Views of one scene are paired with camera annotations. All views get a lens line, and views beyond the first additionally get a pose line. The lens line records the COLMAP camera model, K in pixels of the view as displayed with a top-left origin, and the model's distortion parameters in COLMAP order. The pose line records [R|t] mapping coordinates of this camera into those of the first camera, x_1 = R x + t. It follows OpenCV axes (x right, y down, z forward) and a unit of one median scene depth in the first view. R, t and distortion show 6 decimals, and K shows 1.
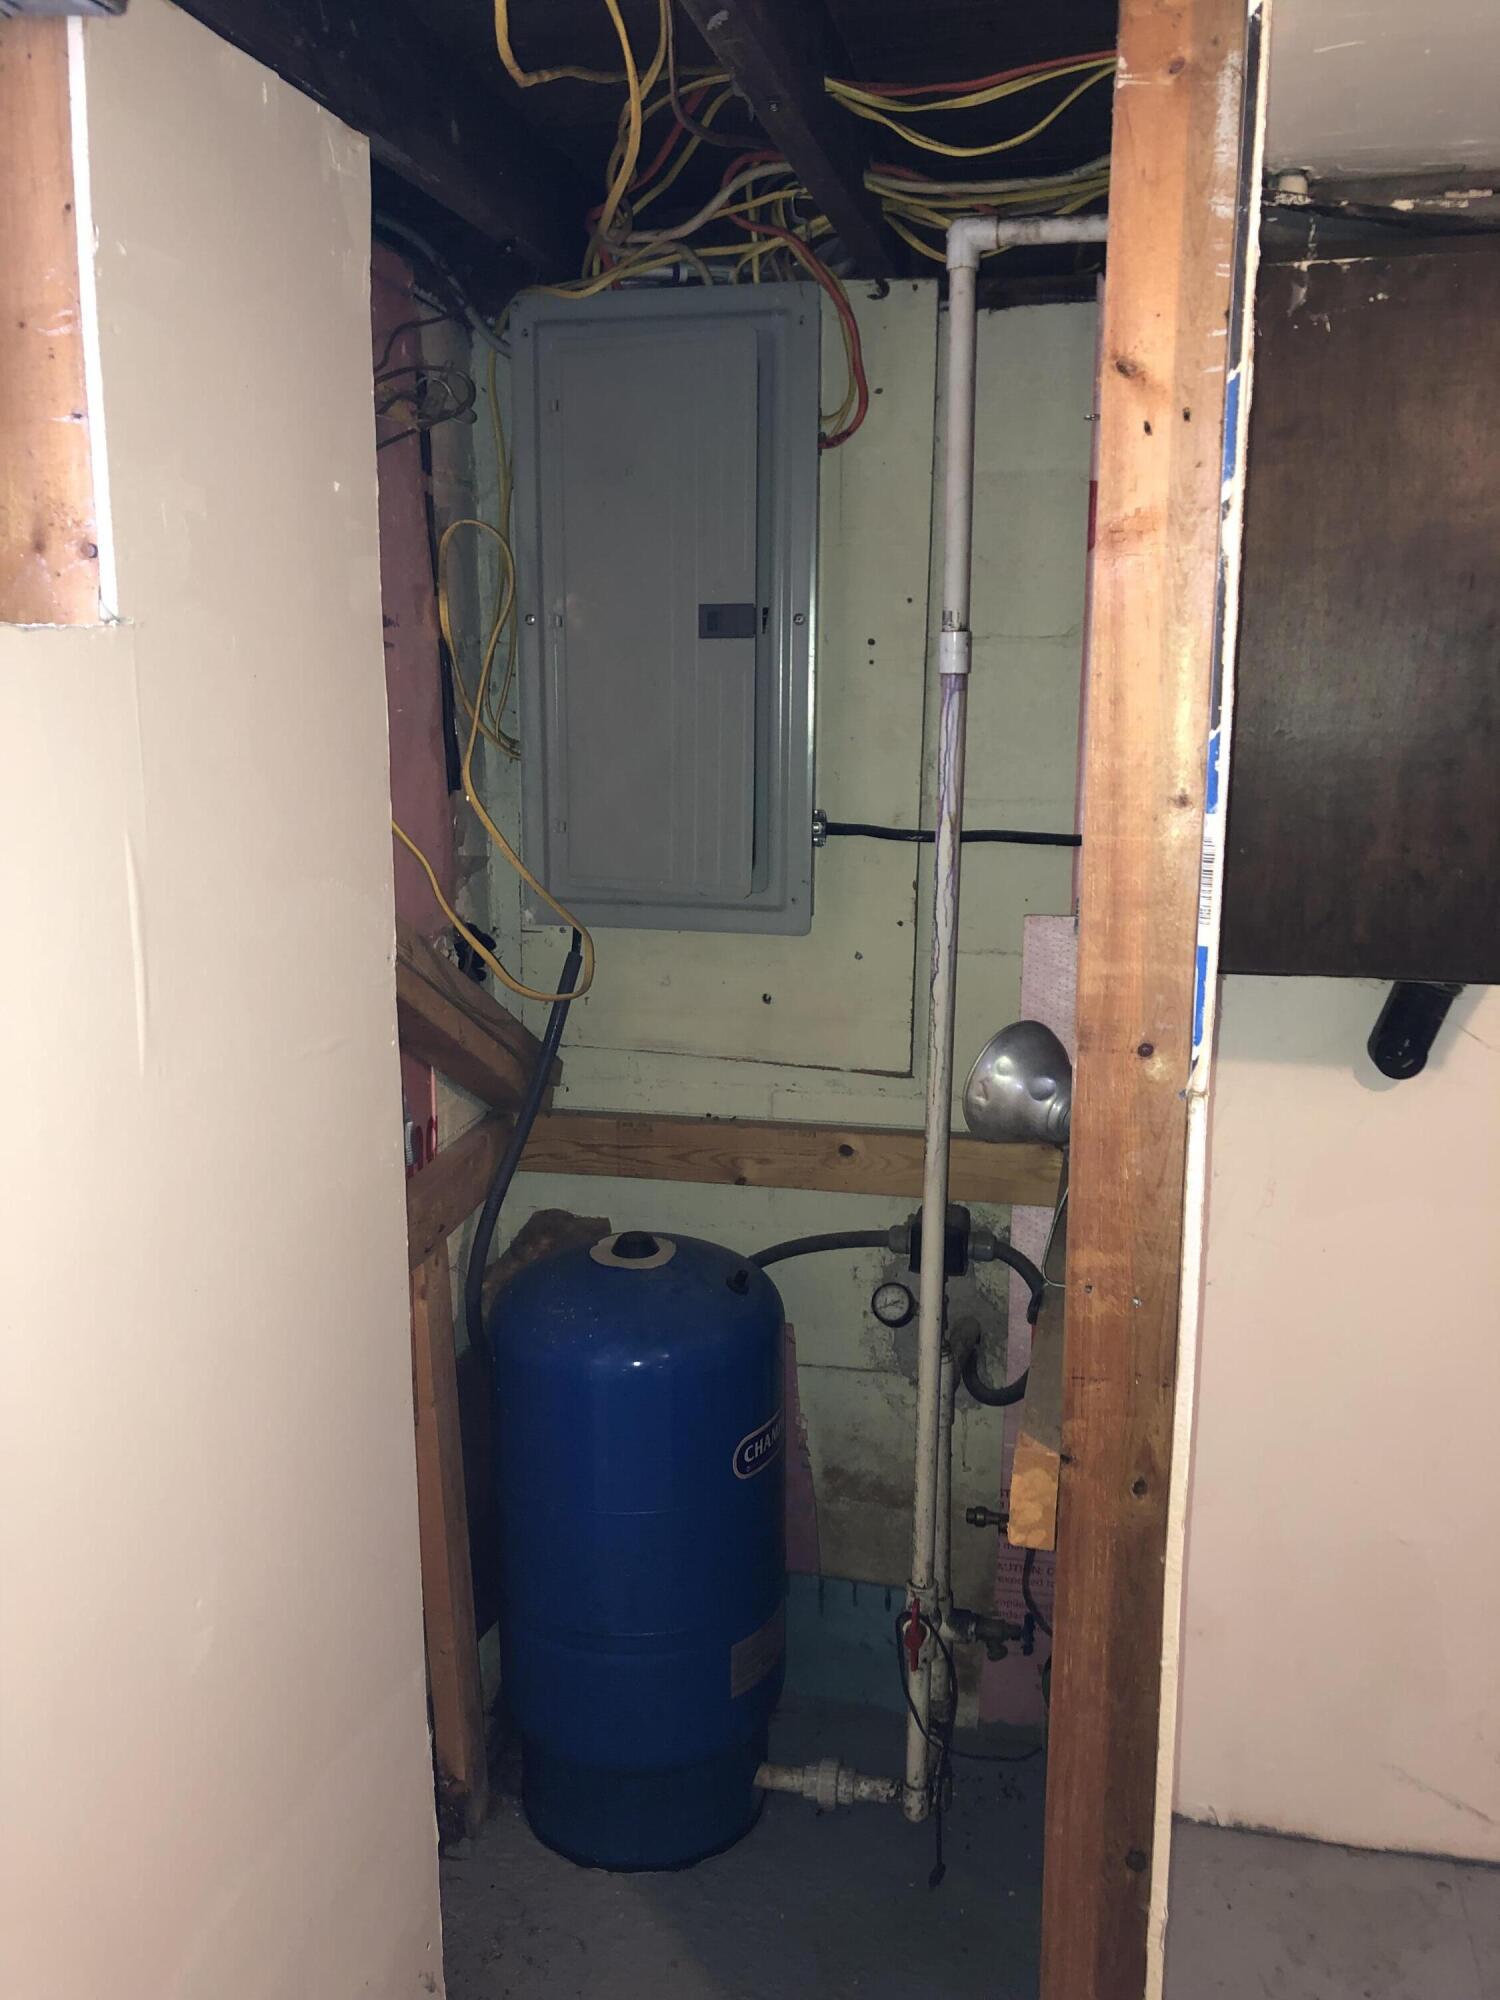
lens RADIAL K [[1638.3, 0, 748.9], [0, 1638.3, 995.5], [0, 0, 1]] dist [0.000140, 0.007695]
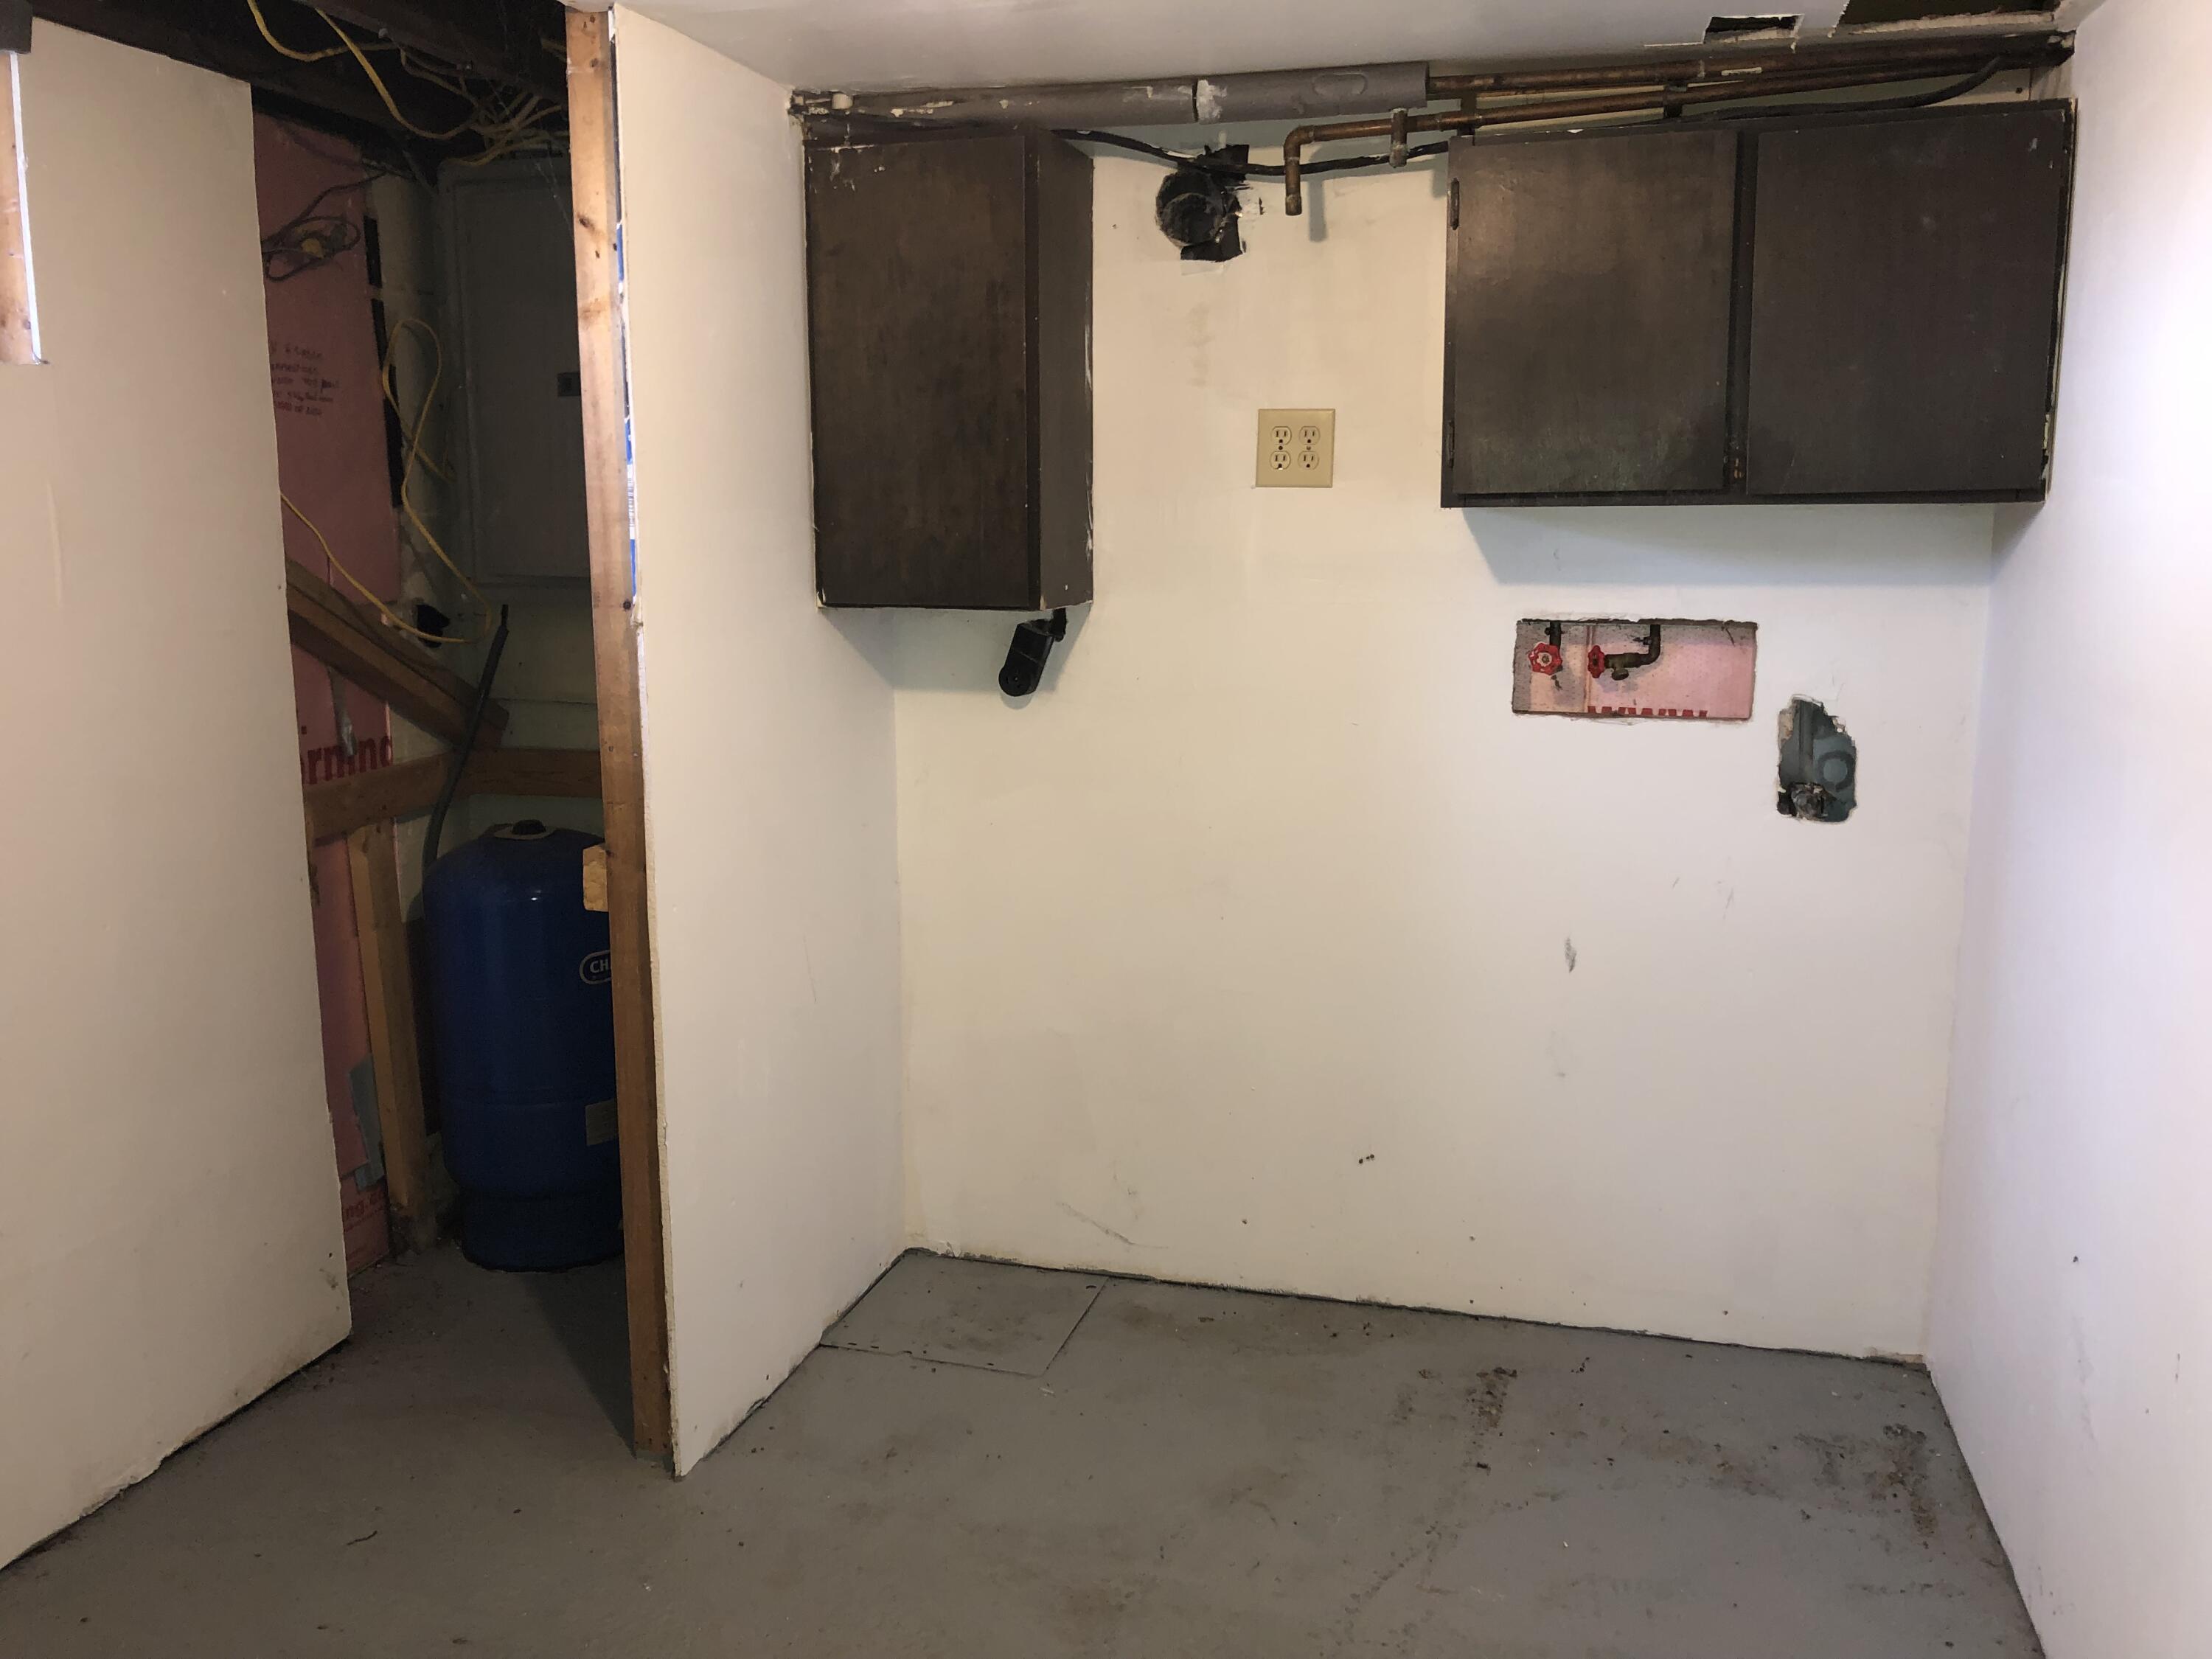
lens RADIAL K [[1811.9, 0, 1095.6], [0, 1811.9, 824.7], [0, 0, 1]] dist [0.000140, 0.007695]
pose [[0.998867, 0.003189, -0.047475, 0.719944], [-0.004211, 0.999761, -0.021437, 0.265594], [0.047395, 0.021613, 0.998642, -0.786087]]
